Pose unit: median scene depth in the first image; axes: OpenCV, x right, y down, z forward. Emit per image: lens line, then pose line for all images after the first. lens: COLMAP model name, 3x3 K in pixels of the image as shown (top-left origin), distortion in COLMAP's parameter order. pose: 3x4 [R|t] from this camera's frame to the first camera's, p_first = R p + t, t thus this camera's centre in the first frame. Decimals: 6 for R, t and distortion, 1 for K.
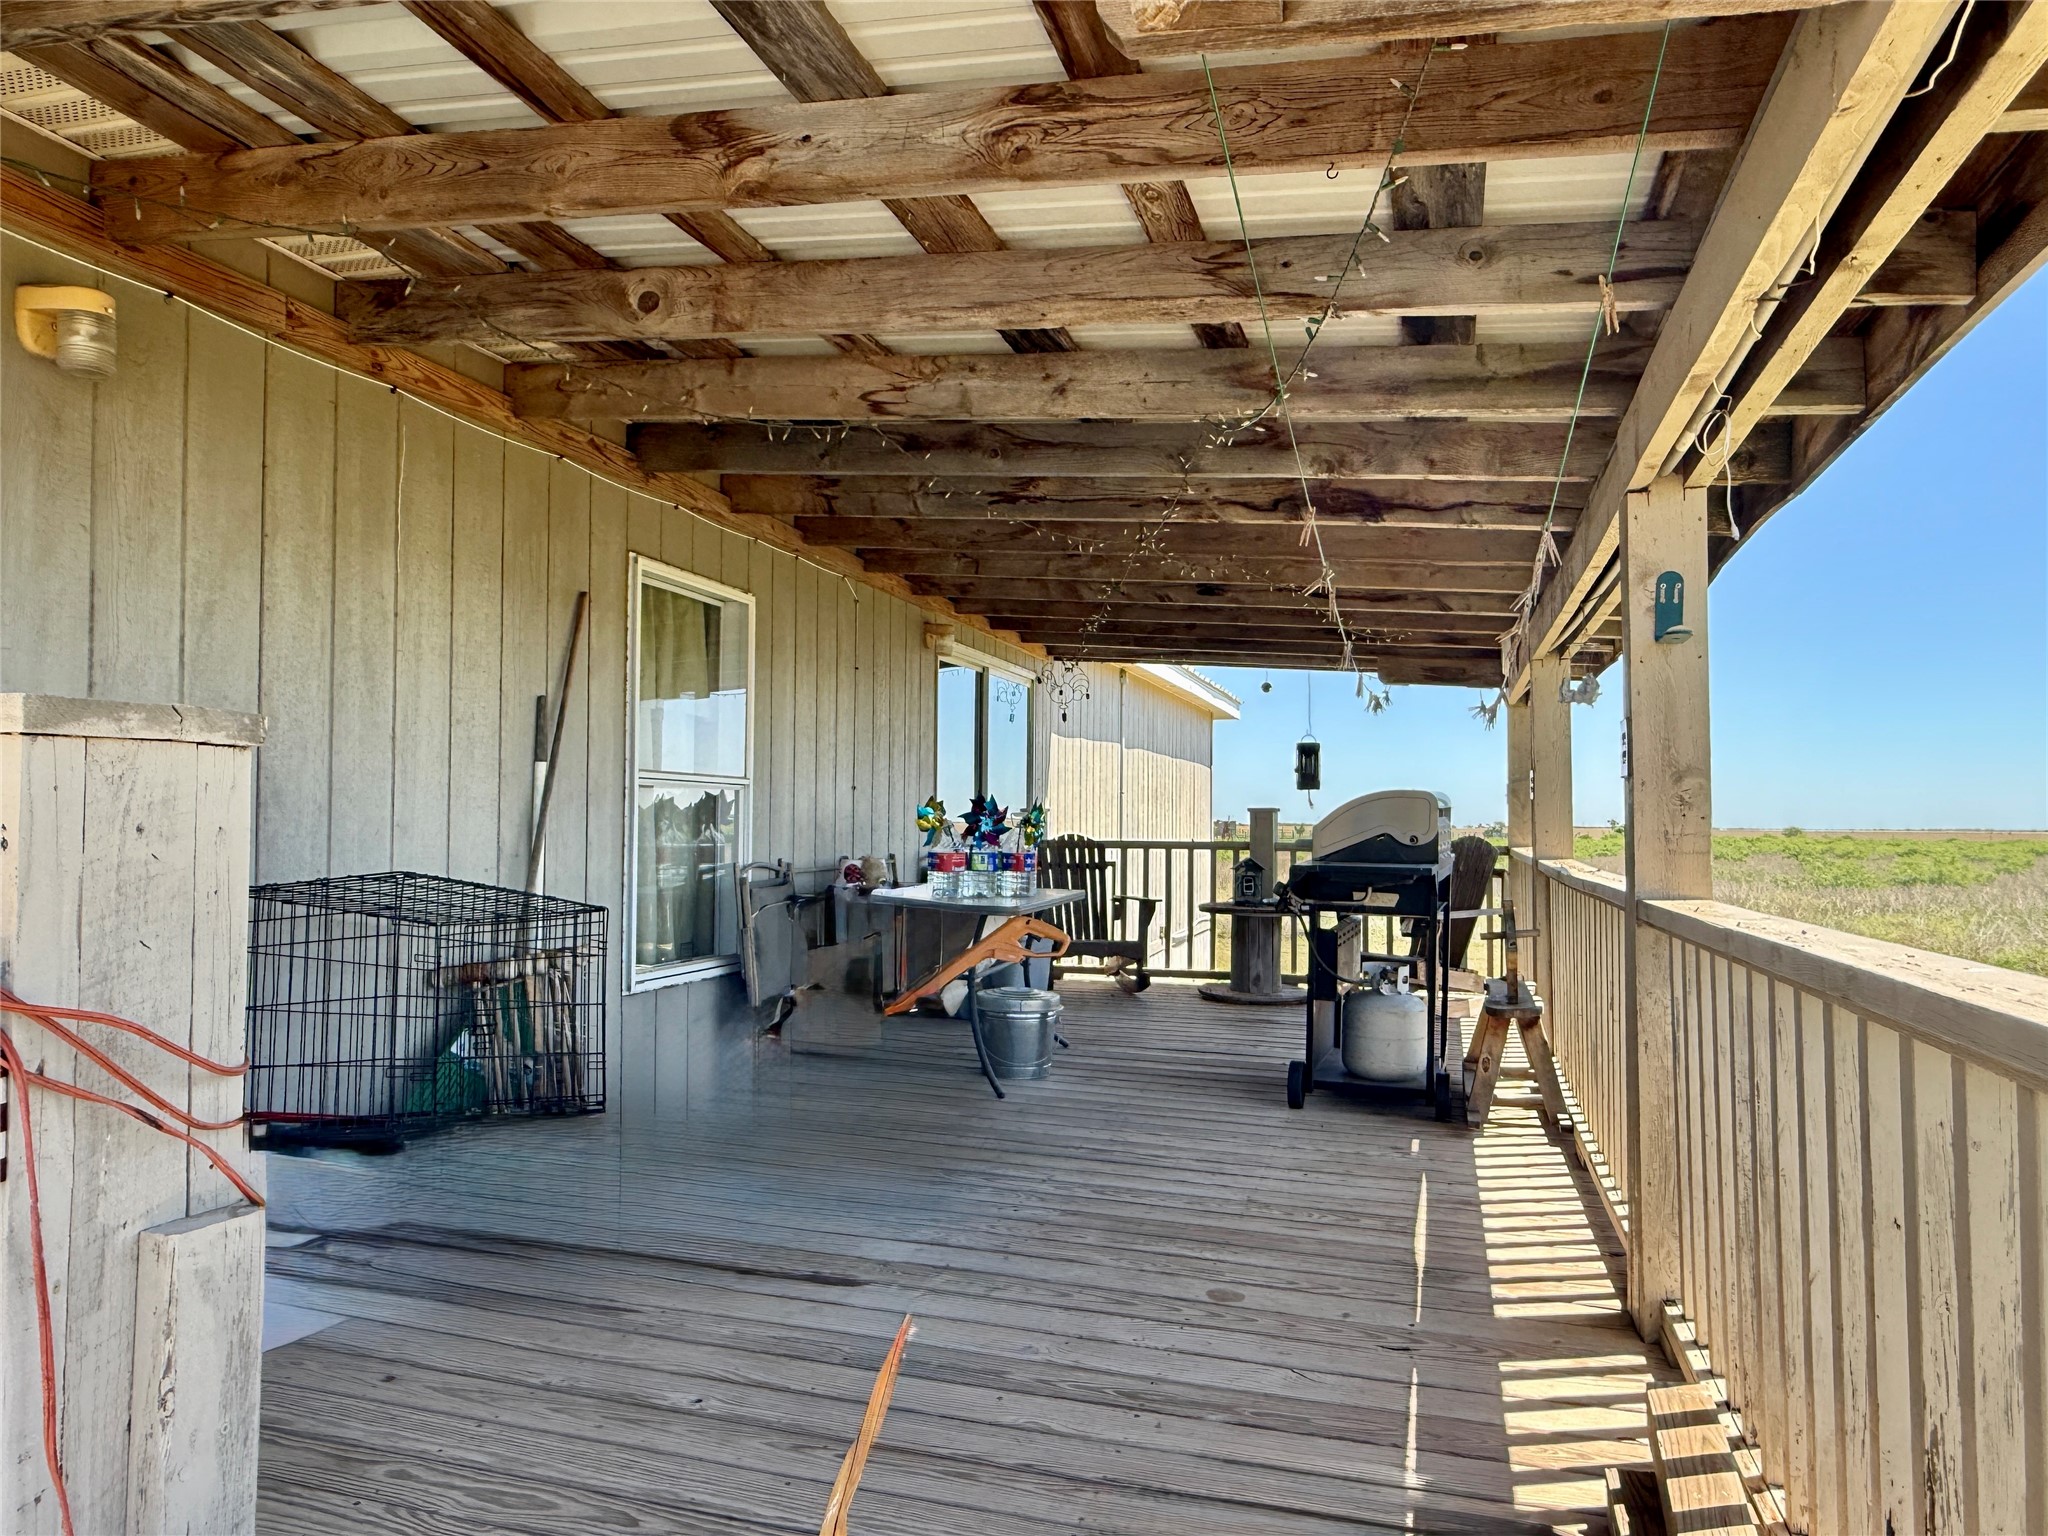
lens RADIAL K [[1387.6, 0, 1015.6], [0, 1387.6, 763.3], [0, 0, 1]] dist [0.001052, 0.001106]
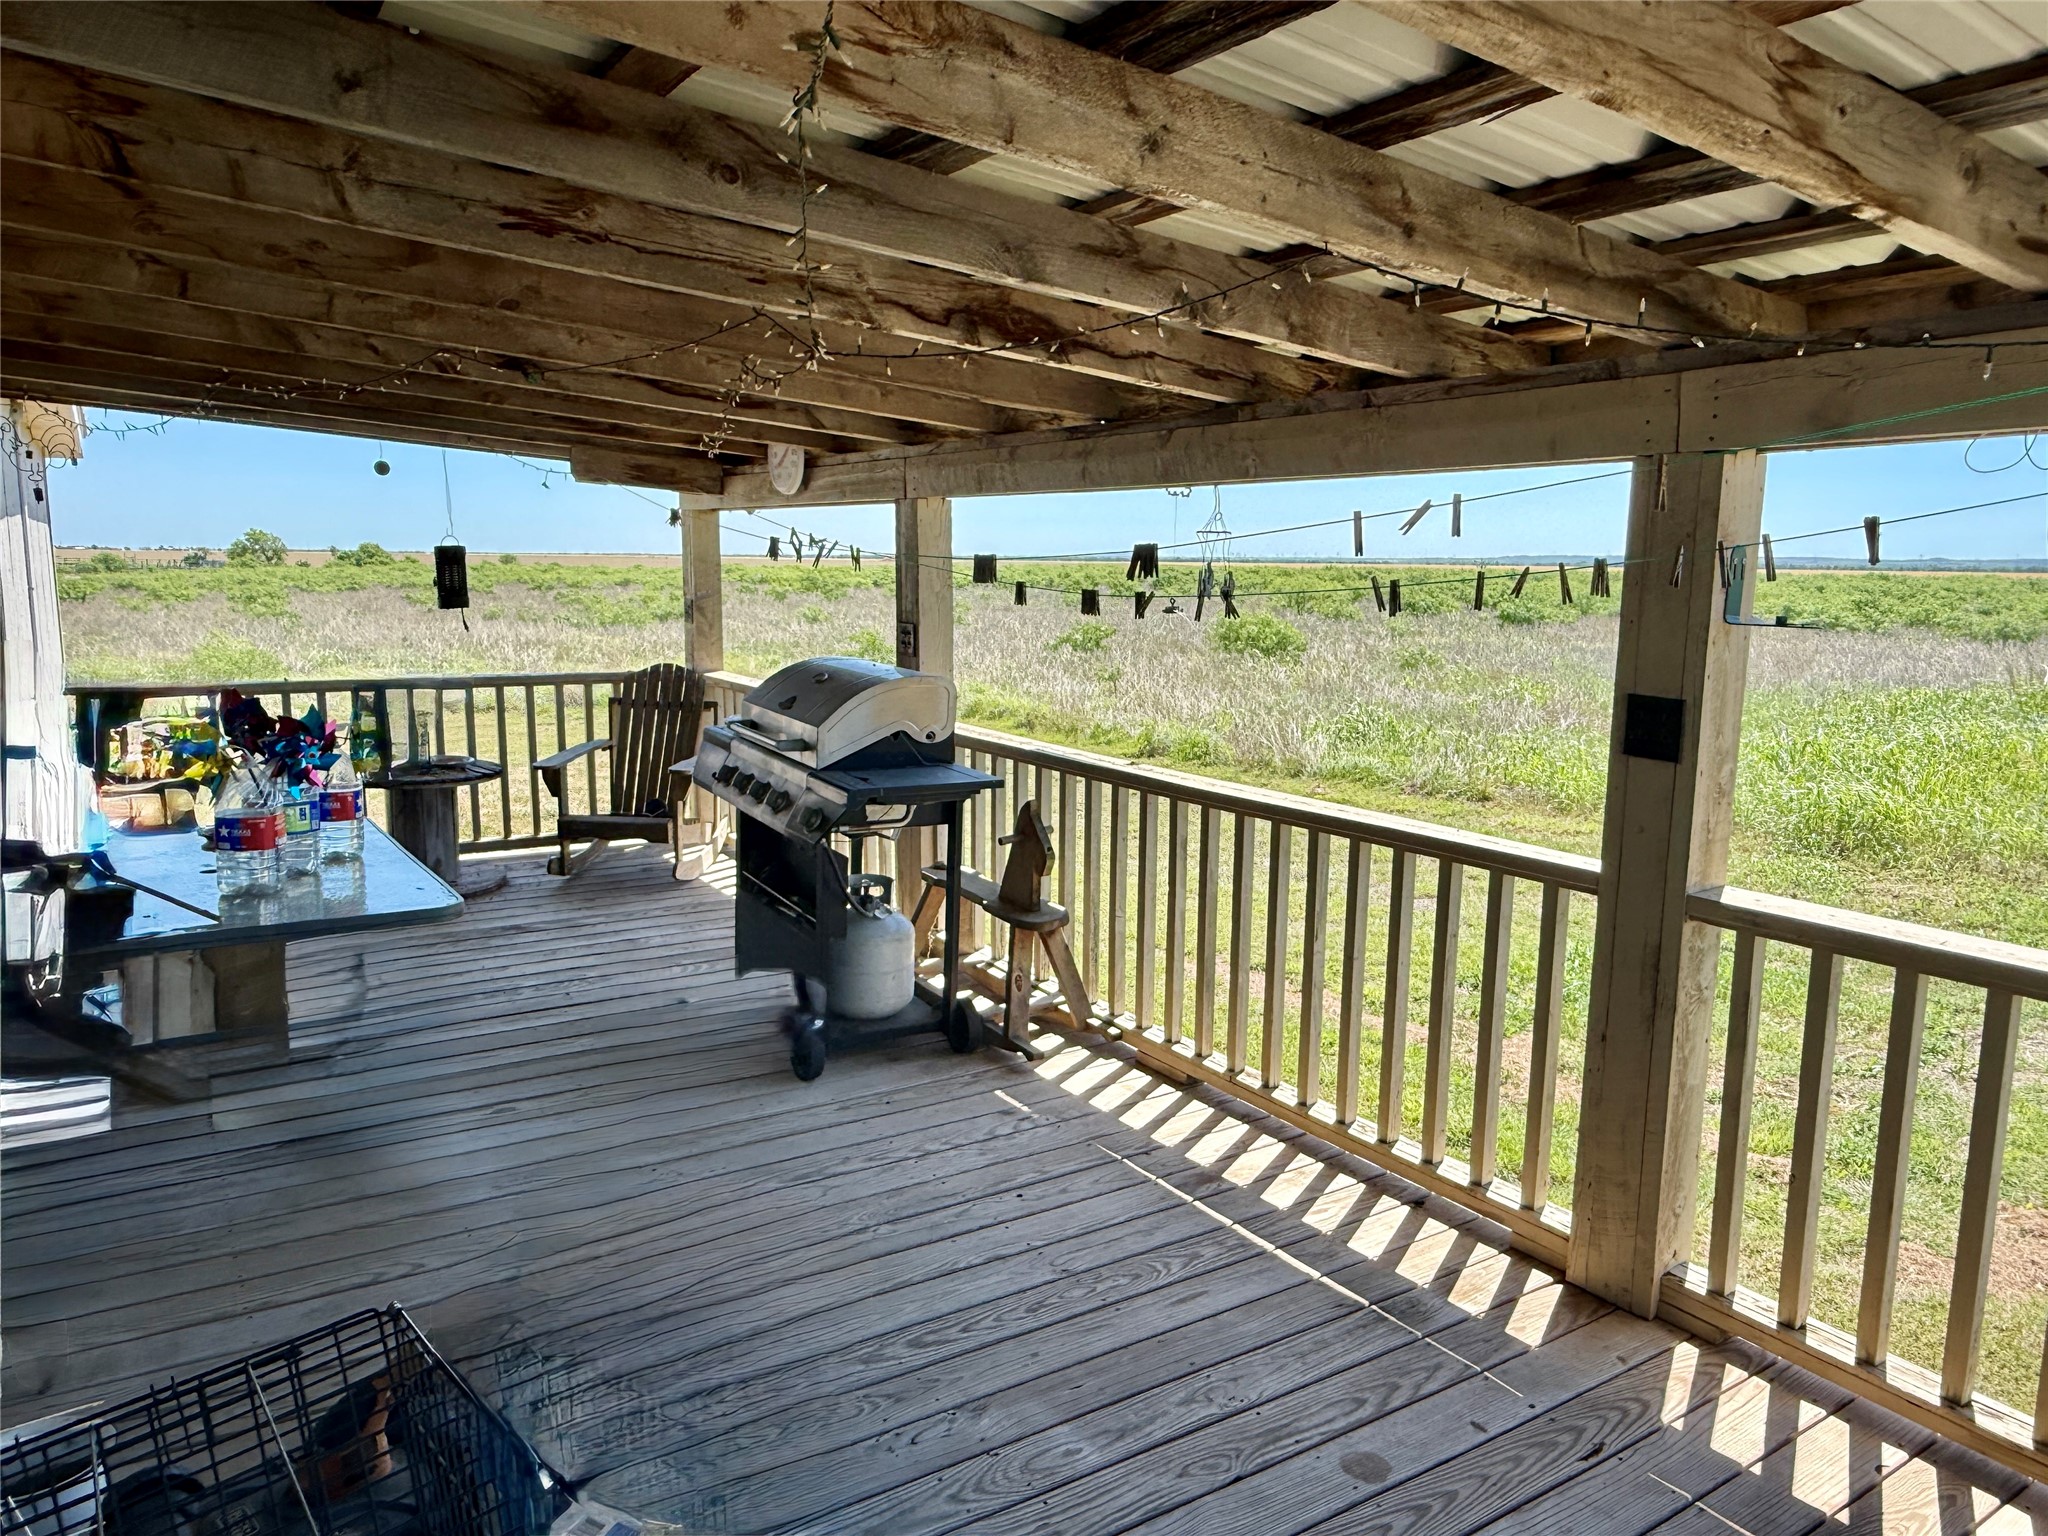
lens RADIAL K [[1387.6, 0, 1015.6], [0, 1387.6, 763.3], [0, 0, 1]] dist [0.001052, 0.001106]
pose [[0.633302, -0.114434, 0.765398, -0.355547], [-0.041604, 0.982543, 0.181323, -0.091566], [-0.772786, -0.146676, 0.617486, 0.499553]]
